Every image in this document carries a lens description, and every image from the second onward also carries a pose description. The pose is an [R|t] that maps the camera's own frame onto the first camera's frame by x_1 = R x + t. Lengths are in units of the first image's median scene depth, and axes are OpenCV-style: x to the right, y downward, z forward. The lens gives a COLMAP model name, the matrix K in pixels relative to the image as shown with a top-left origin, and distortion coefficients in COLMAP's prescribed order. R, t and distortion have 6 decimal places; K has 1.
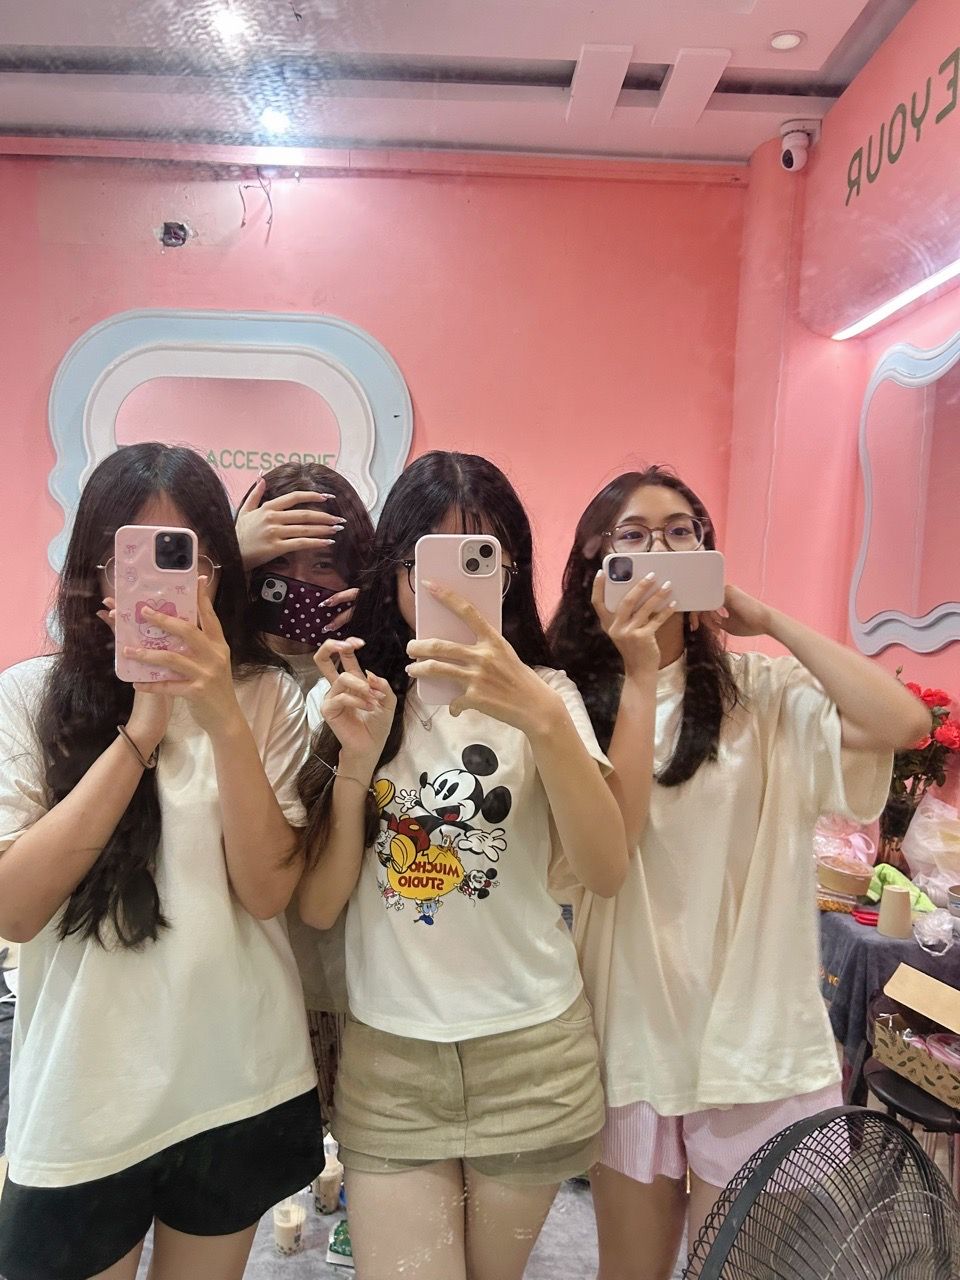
lens RADIAL K [[969.2, 0, 475.2], [0, 969.2, 638.7], [0, 0, 1]] dist [0.000574, 0.009517]
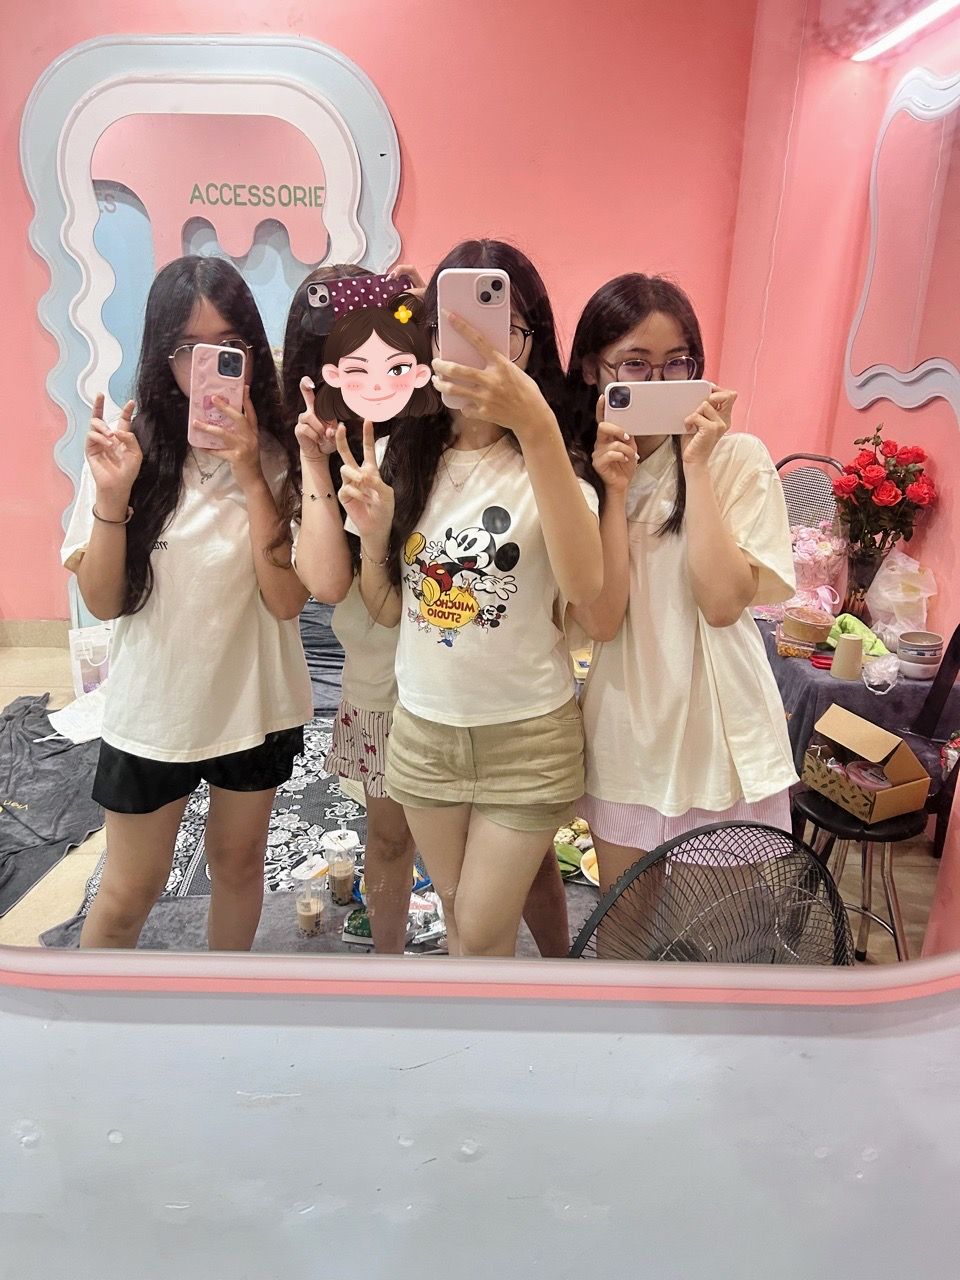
lens RADIAL K [[1153.1, 0, 417.0], [0, 1153.1, 704.6], [0, 0, 1]] dist [0.009395, 0.000552]
pose [[0.999958, -0.005489, -0.007287, -0.049284], [0.007297, 0.960605, 0.277821, -0.032533], [0.005475, -0.277863, 0.960605, -0.283575]]
